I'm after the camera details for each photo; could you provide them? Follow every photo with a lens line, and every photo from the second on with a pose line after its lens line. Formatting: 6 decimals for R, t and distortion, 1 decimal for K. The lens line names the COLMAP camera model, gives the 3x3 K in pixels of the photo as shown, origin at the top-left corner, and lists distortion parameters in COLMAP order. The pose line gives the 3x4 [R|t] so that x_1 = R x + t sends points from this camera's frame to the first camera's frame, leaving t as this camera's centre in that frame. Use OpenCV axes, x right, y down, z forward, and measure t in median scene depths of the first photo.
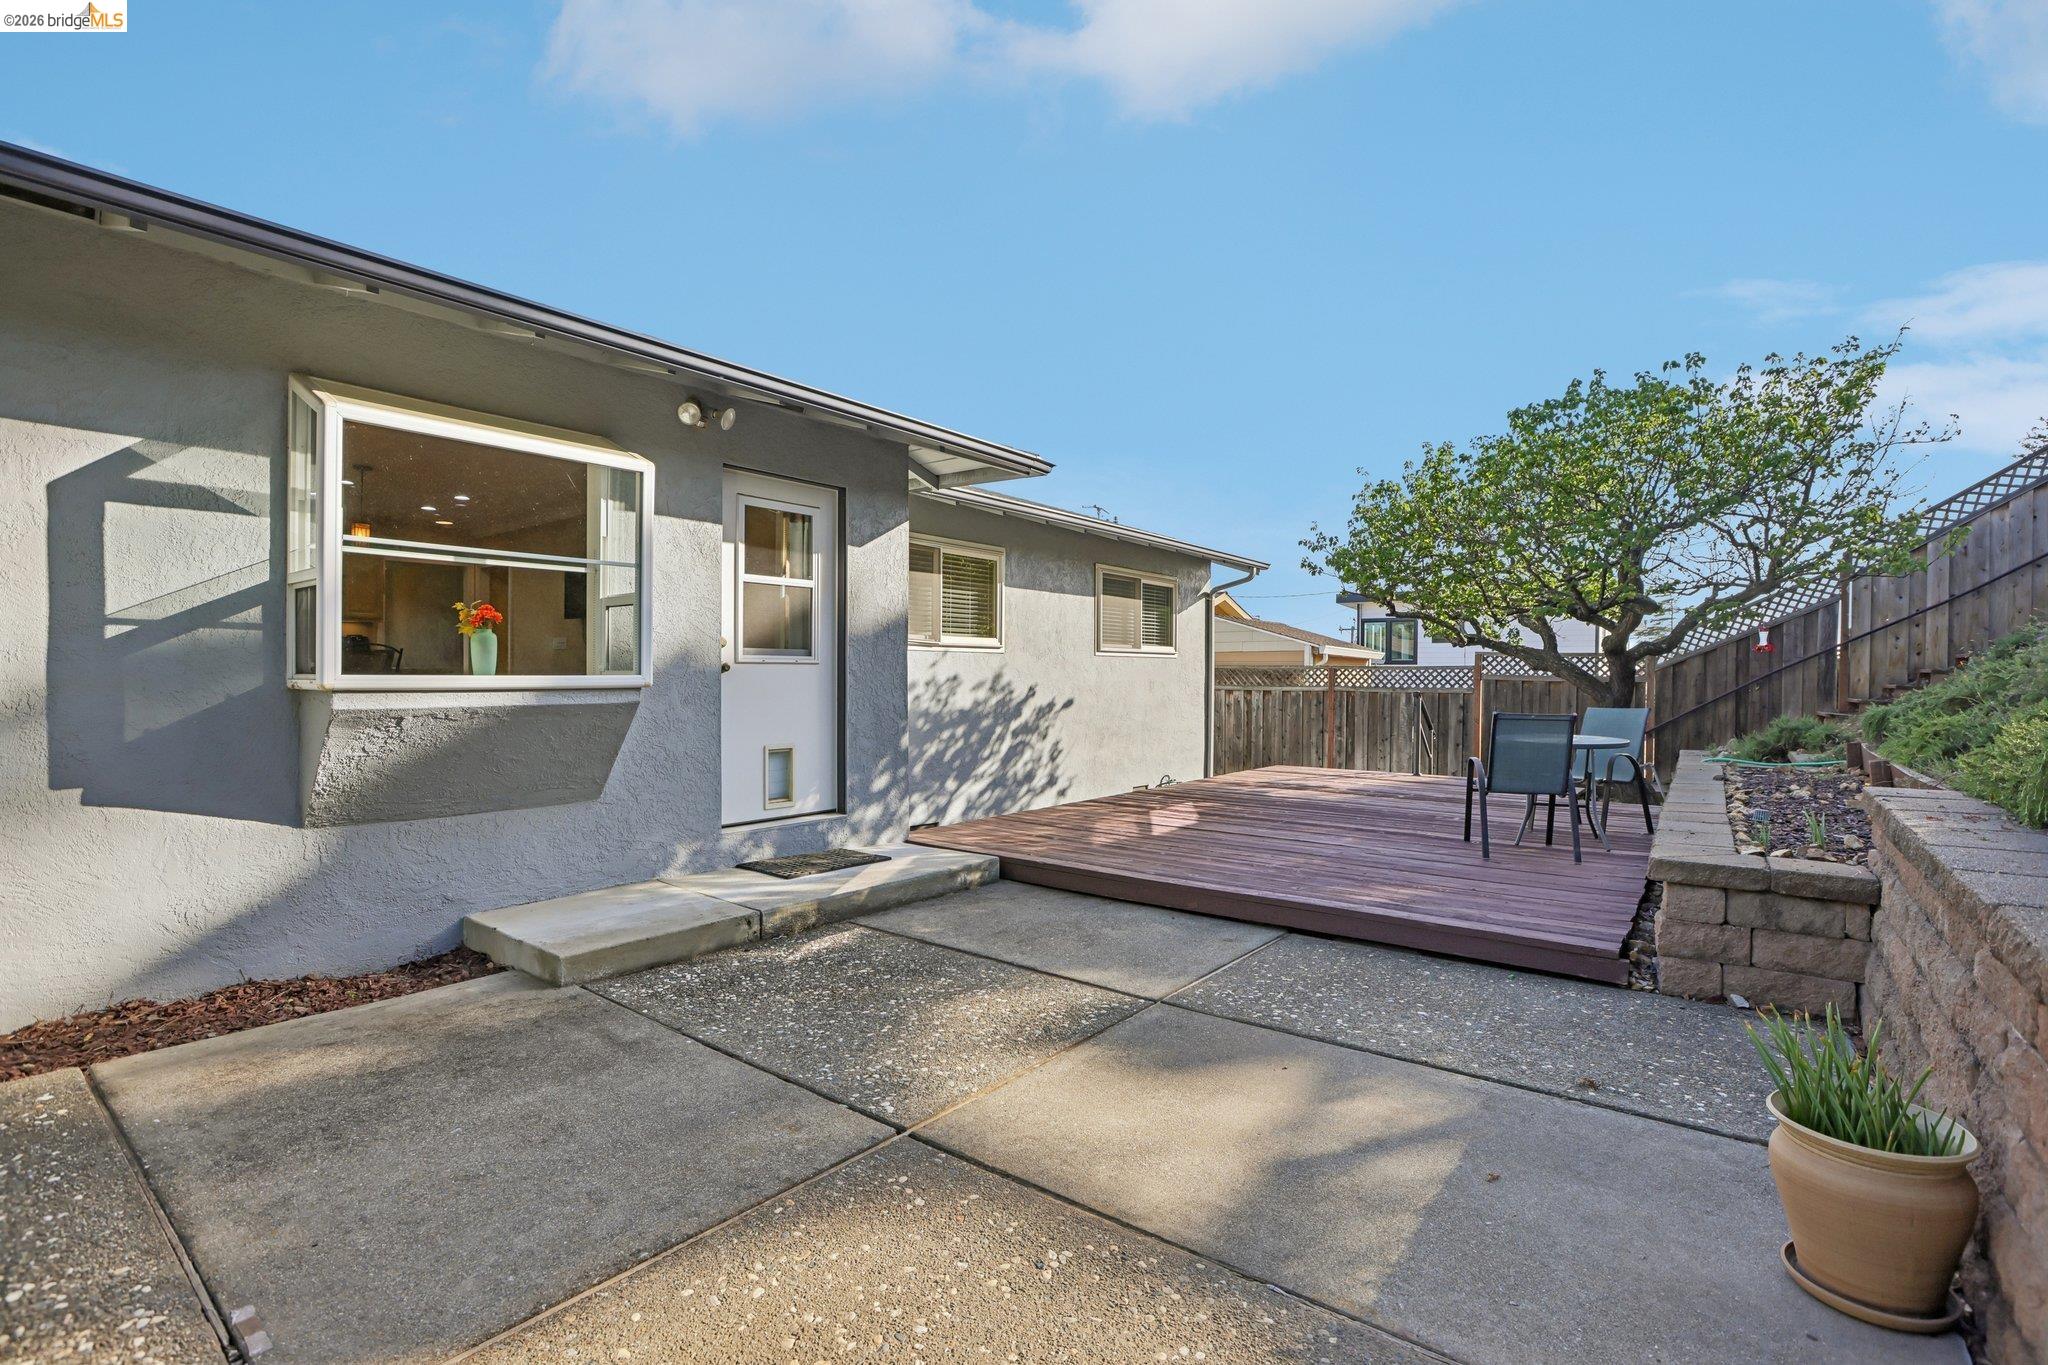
lens RADIAL K [[926.3, 0, 1014.1], [0, 926.3, 684.7], [0, 0, 1]] dist [-0.028721, 0.005700]
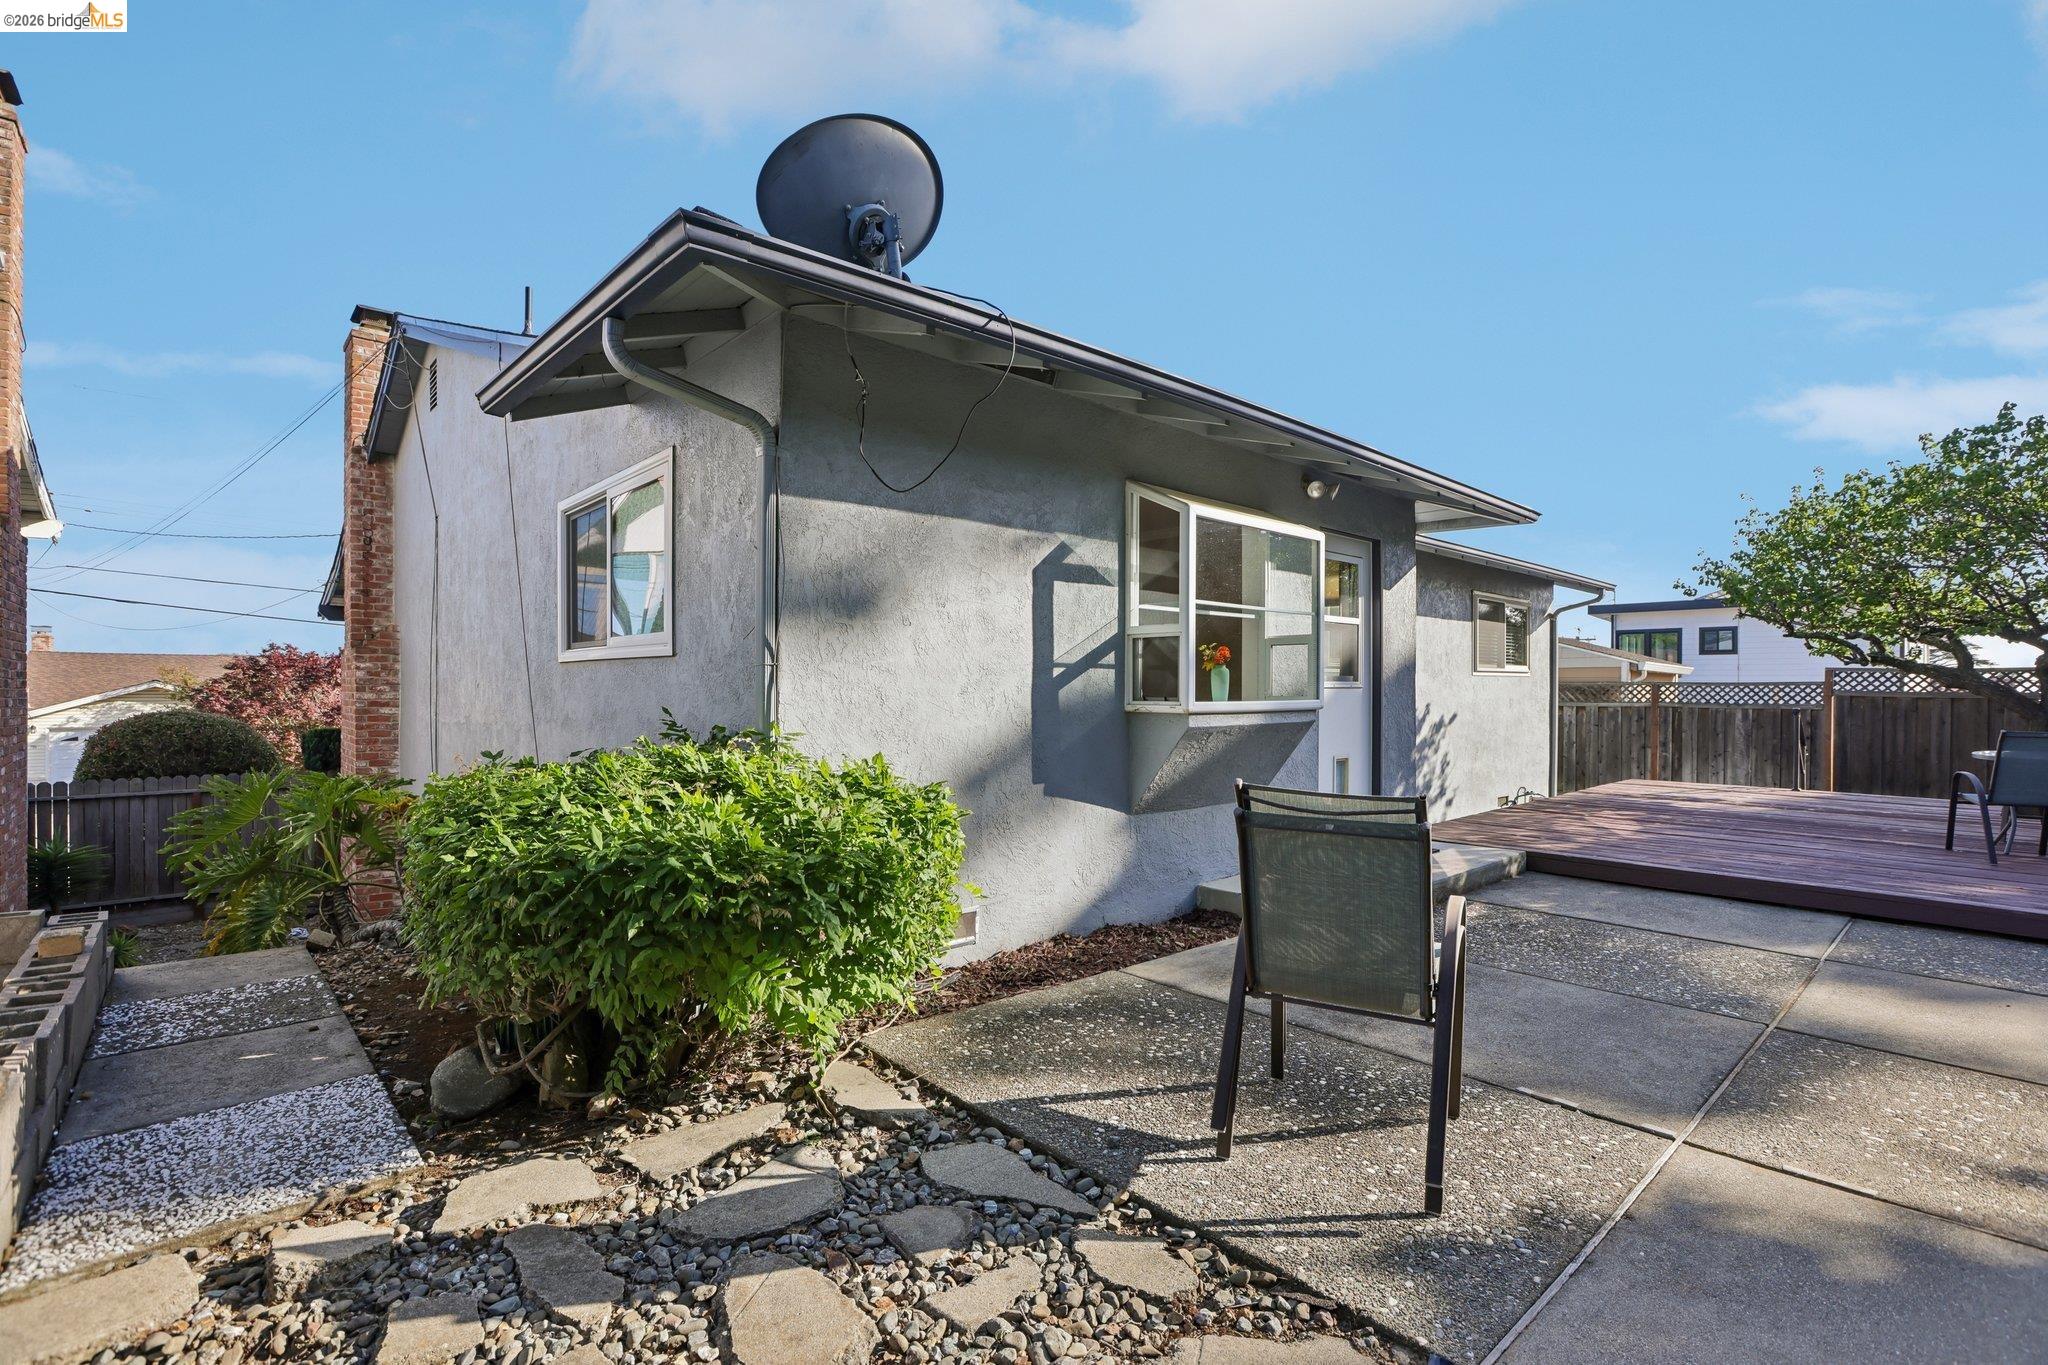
lens RADIAL K [[926.3, 0, 1022.6], [0, 926.3, 699.3], [0, 0, 1]] dist [-0.028721, 0.005700]
pose [[0.987711, -0.002858, -0.156264, -0.293489], [0.002928, 0.999996, 0.000218, -0.006084], [0.156263, -0.000673, 0.987715, -0.156276]]
